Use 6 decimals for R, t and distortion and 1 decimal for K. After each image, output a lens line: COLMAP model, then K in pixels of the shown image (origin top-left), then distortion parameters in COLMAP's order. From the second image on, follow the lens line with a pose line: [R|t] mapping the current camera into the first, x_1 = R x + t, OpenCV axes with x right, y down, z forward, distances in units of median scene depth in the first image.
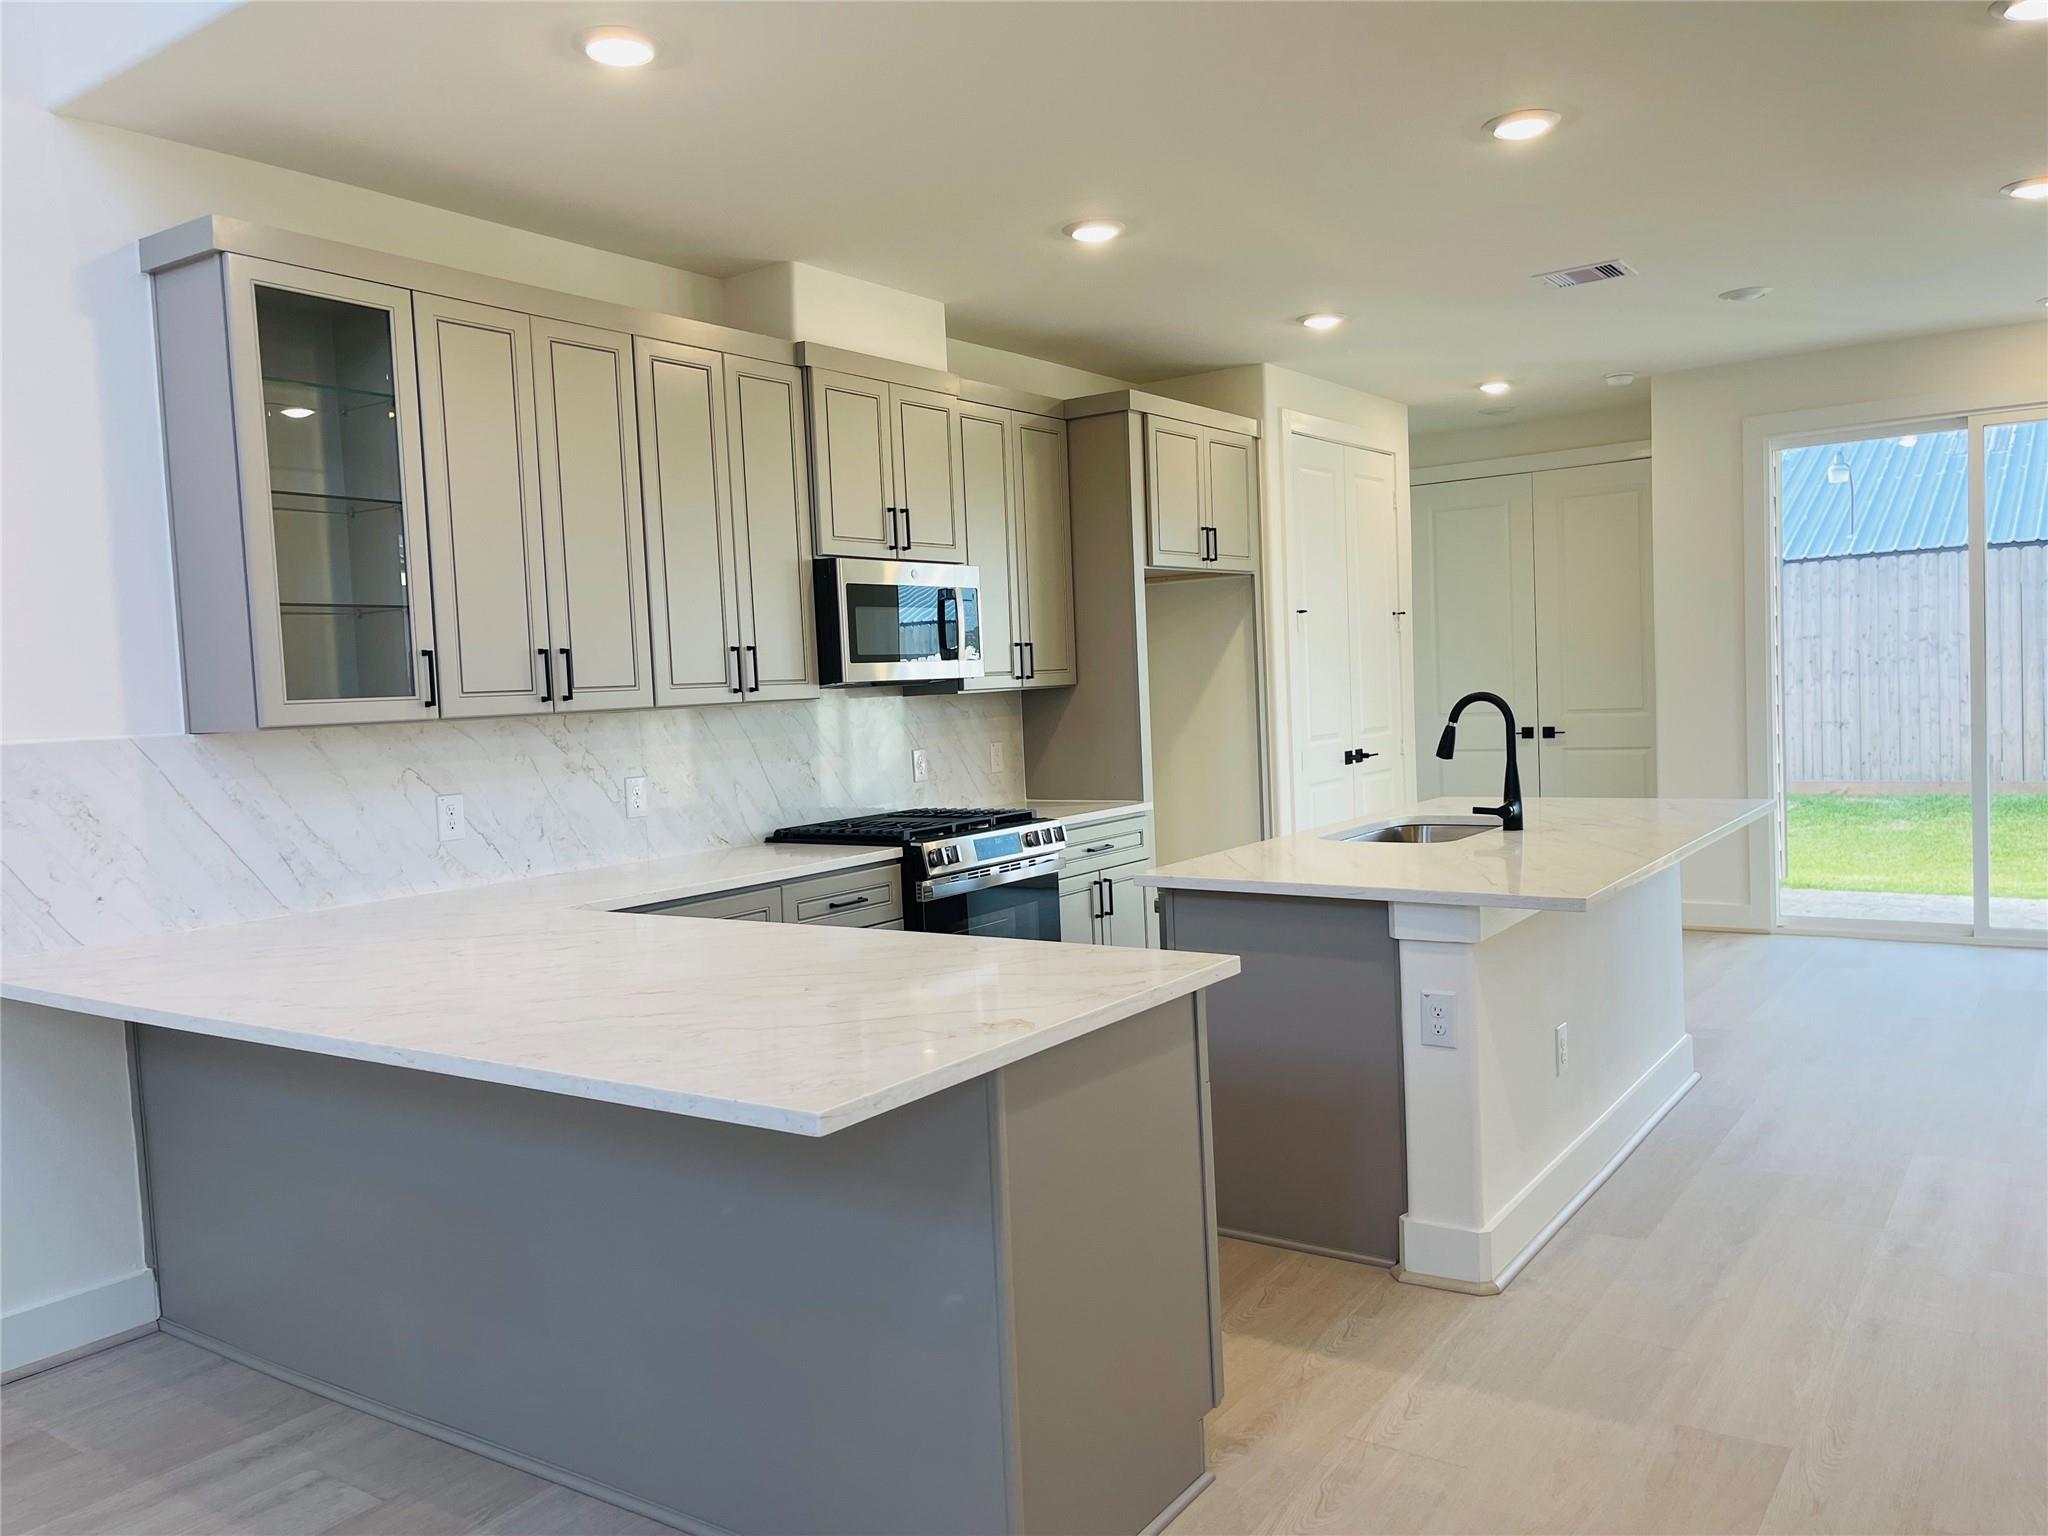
lens RADIAL K [[1544.0, 0, 1022.0], [0, 1544.0, 769.9], [0, 0, 1]] dist [0.071643, -0.090630]
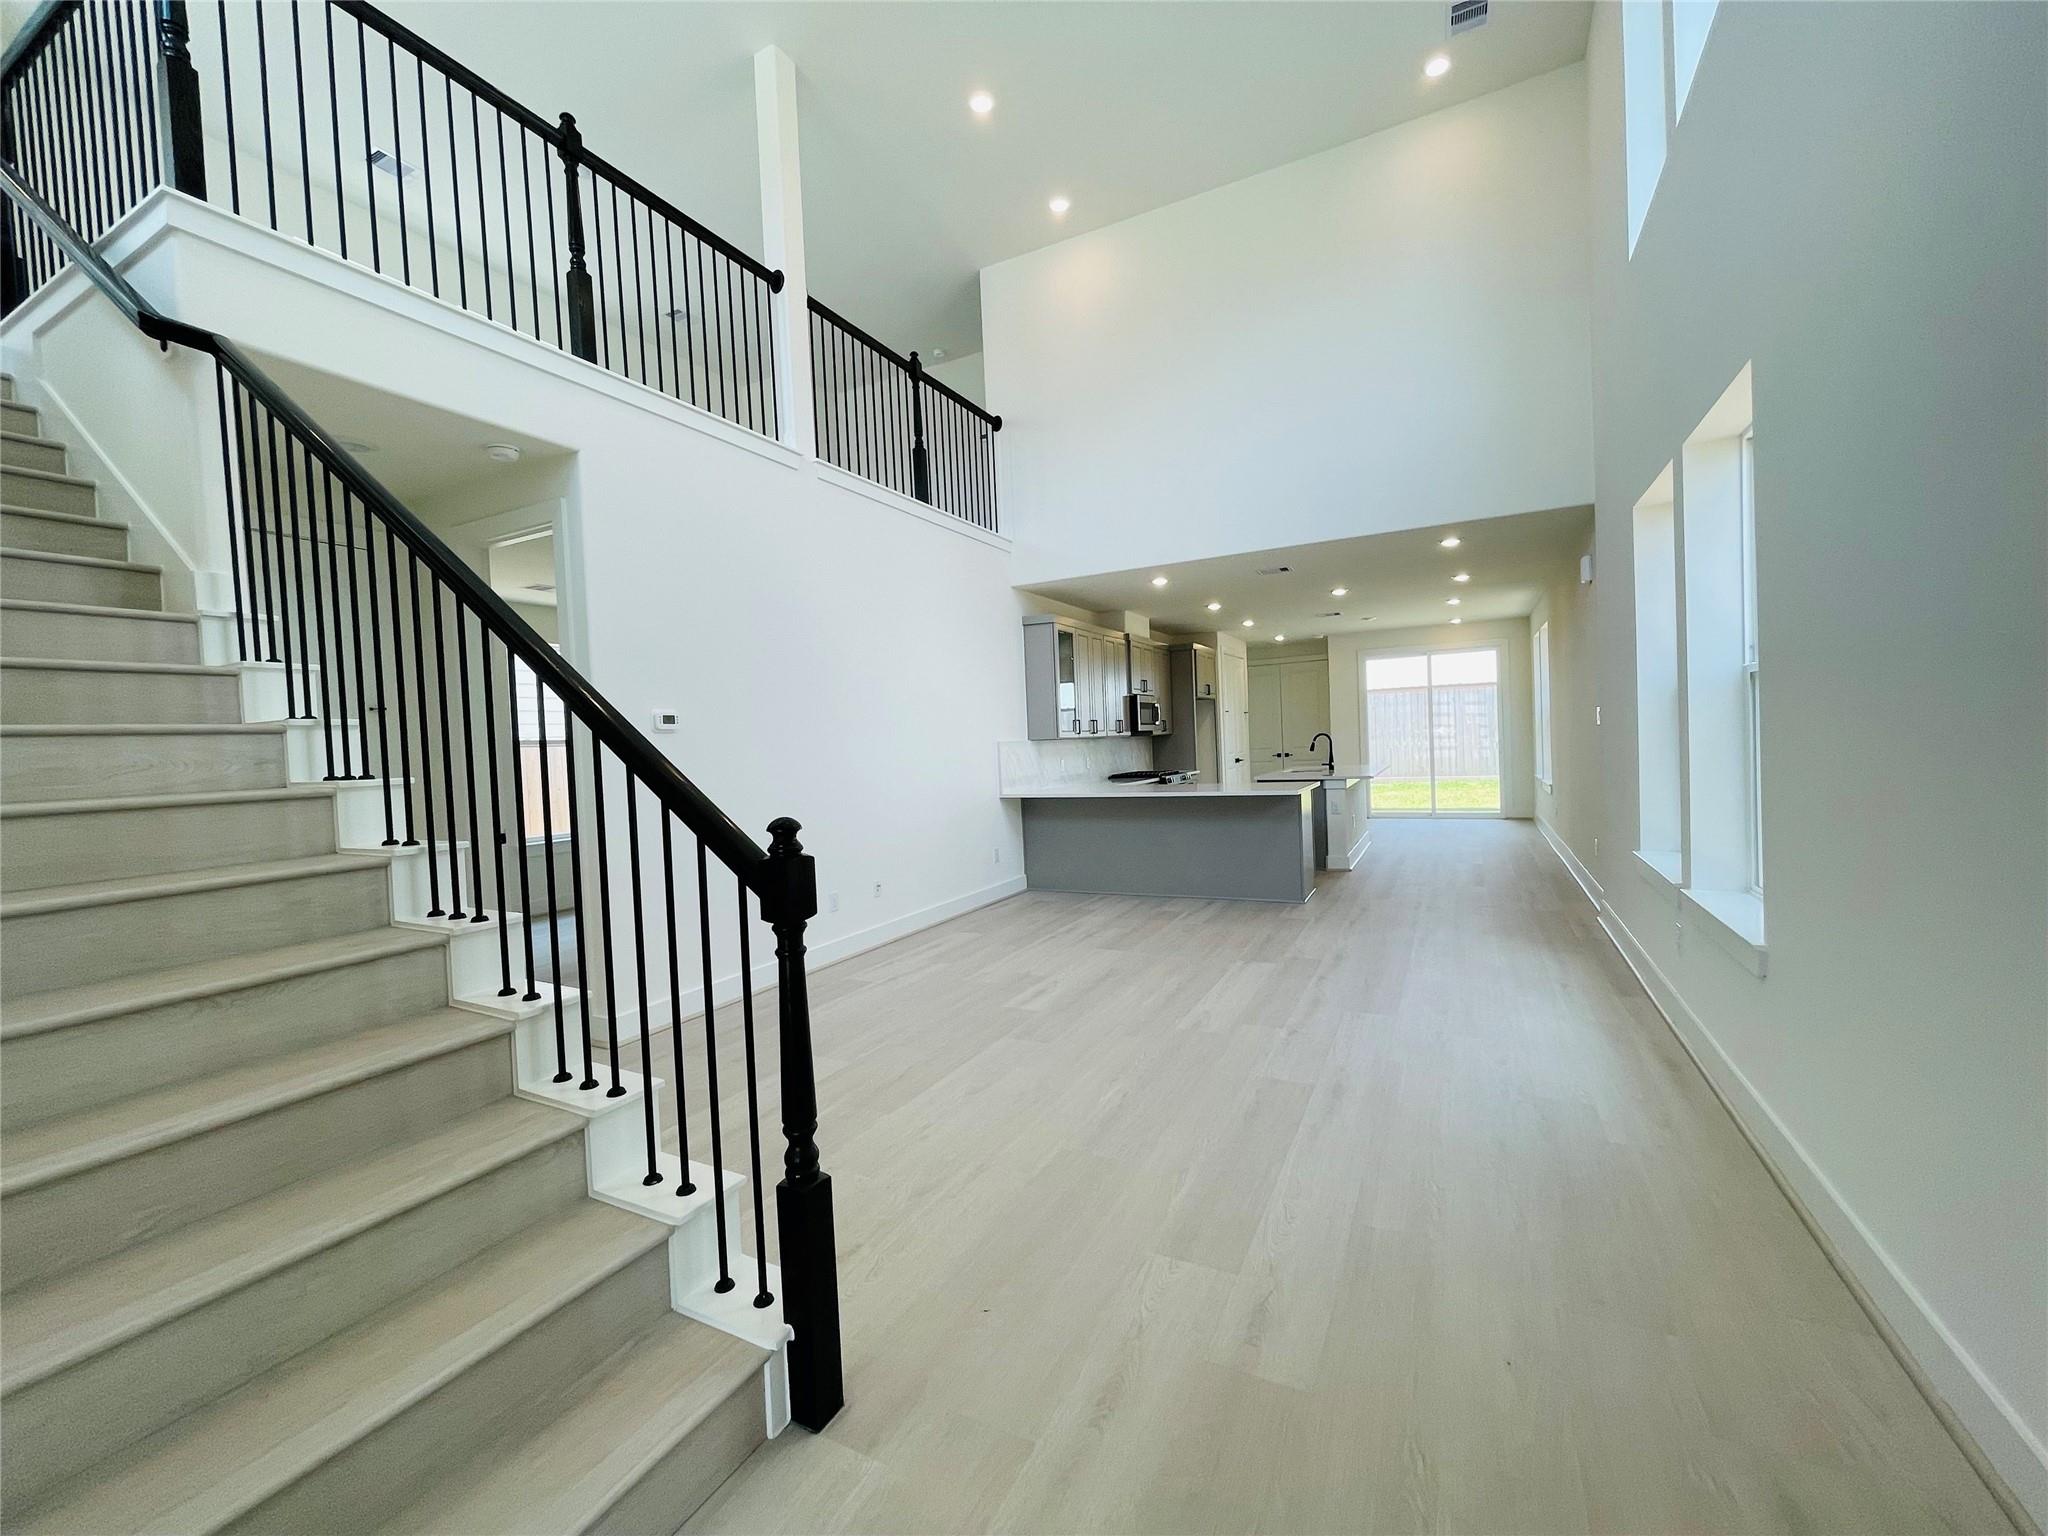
lens RADIAL K [[824.1, 0, 1032.9], [0, 824.1, 766.5], [0, 0, 1]] dist [-0.000611, -0.000577]
pose [[0.990784, -0.001043, 0.135450, -0.649642], [0.005732, 0.999397, -0.034233, 0.091736], [-0.135333, 0.034694, 0.990193, -0.849277]]
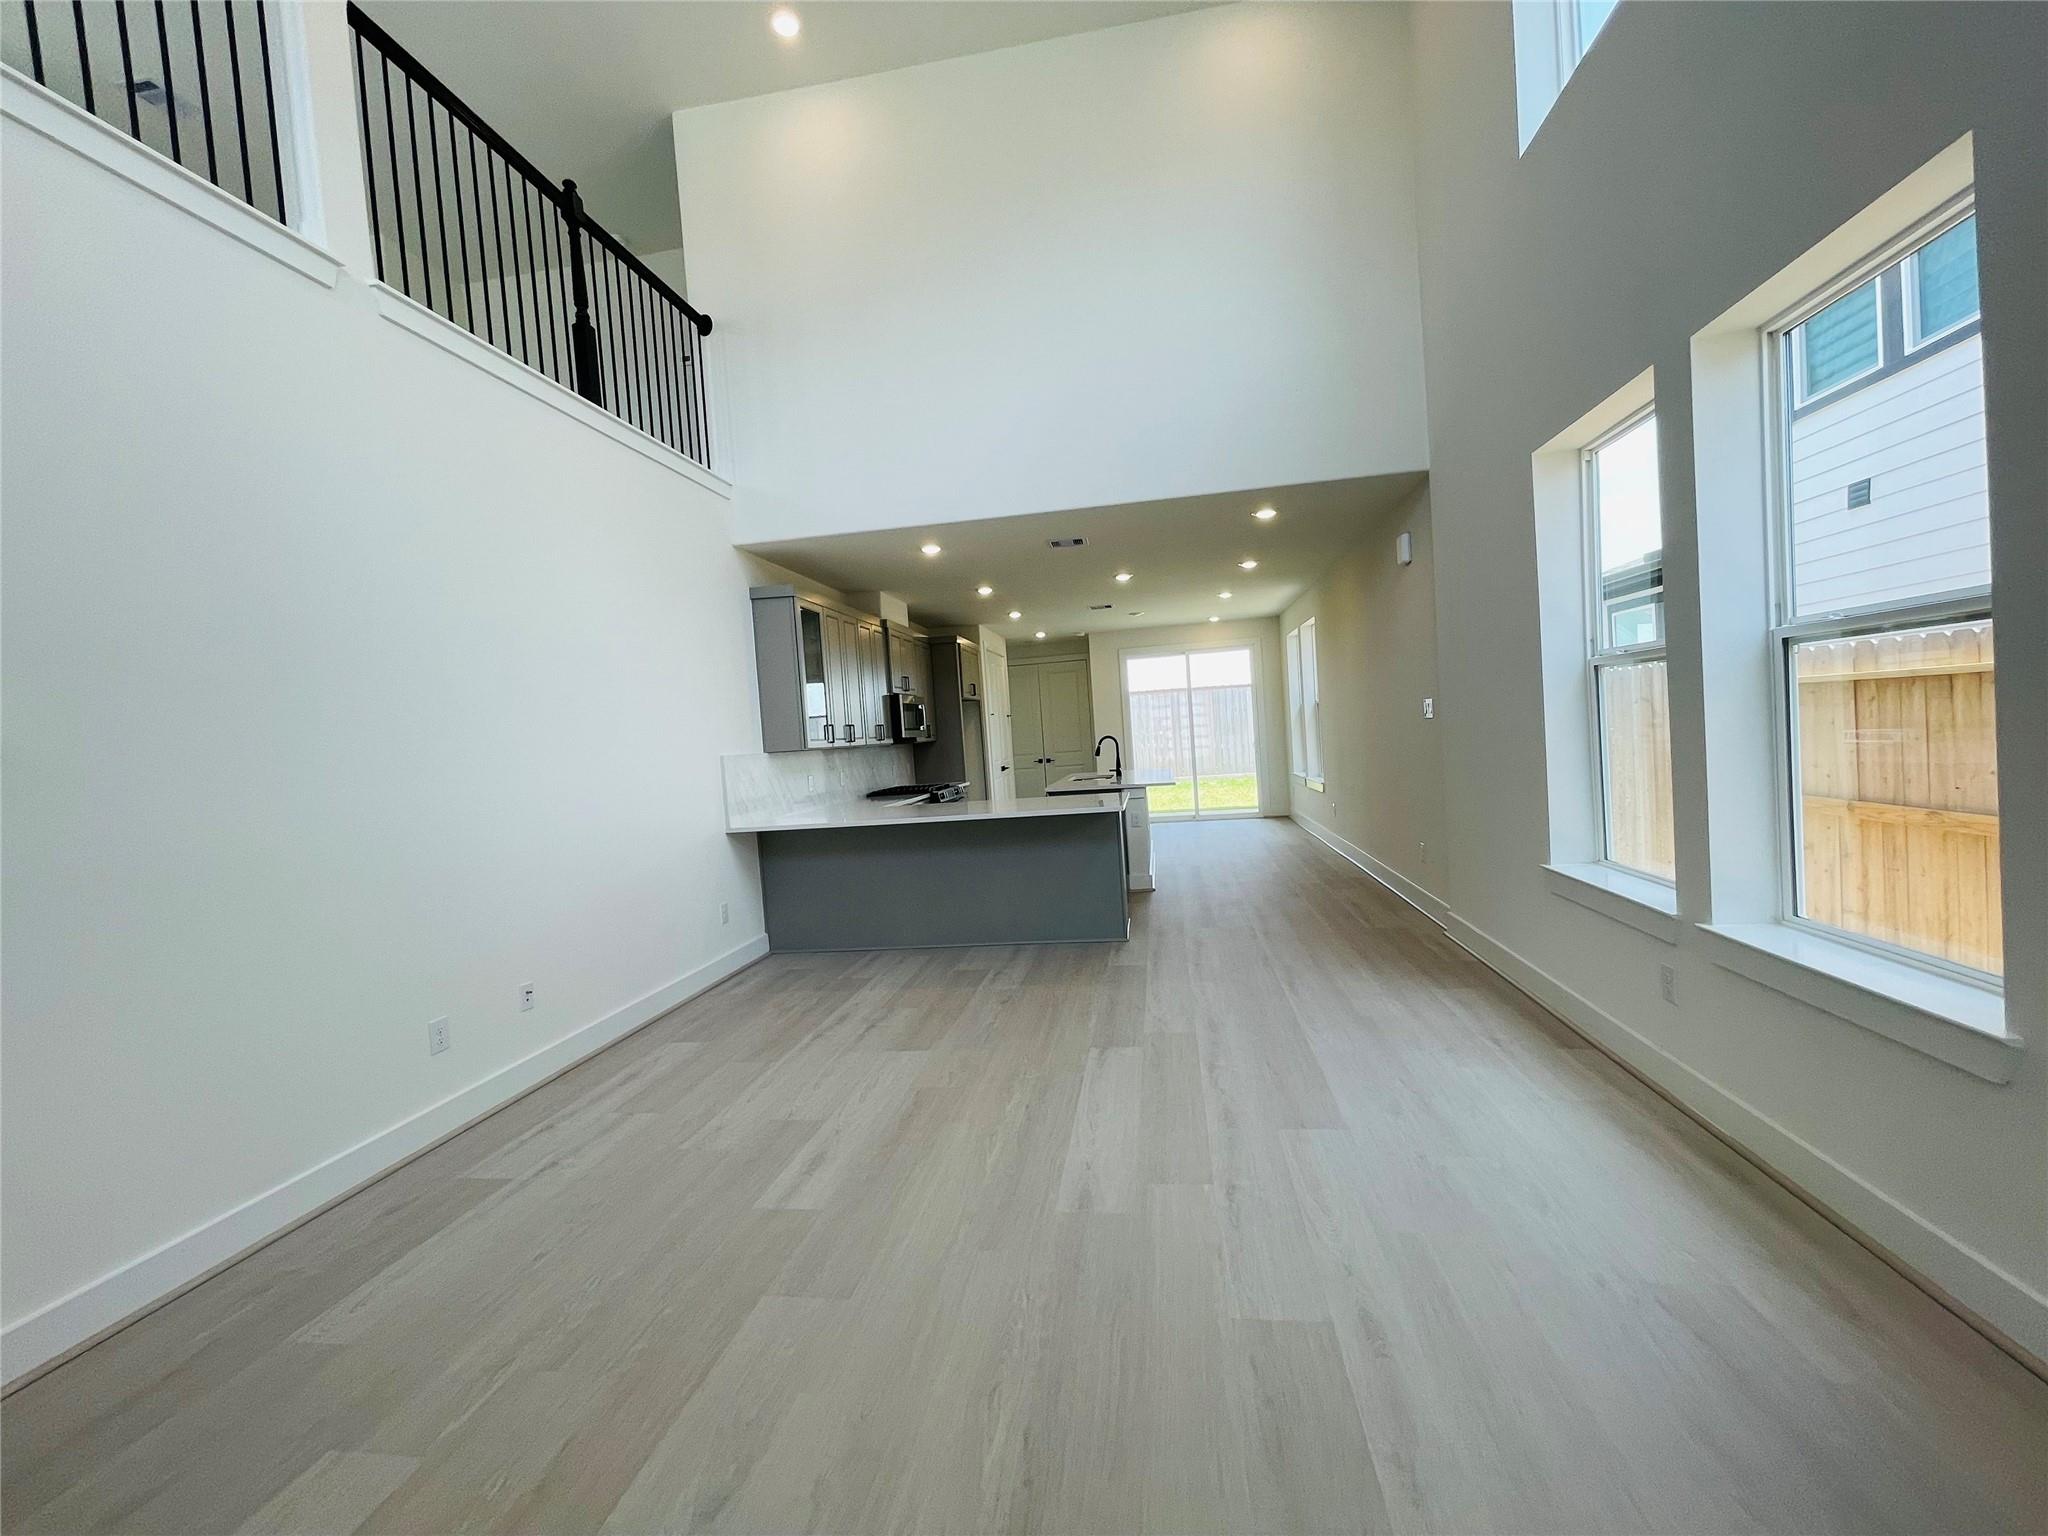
lens RADIAL K [[824.1, 0, 1037.1], [0, 824.1, 765.4], [0, 0, 1]] dist [-0.000611, -0.000577]
pose [[0.892958, -0.032056, 0.448997, -0.625992], [0.053801, 0.997911, -0.035752, 0.066985], [-0.446913, 0.056081, 0.892818, -0.499442]]
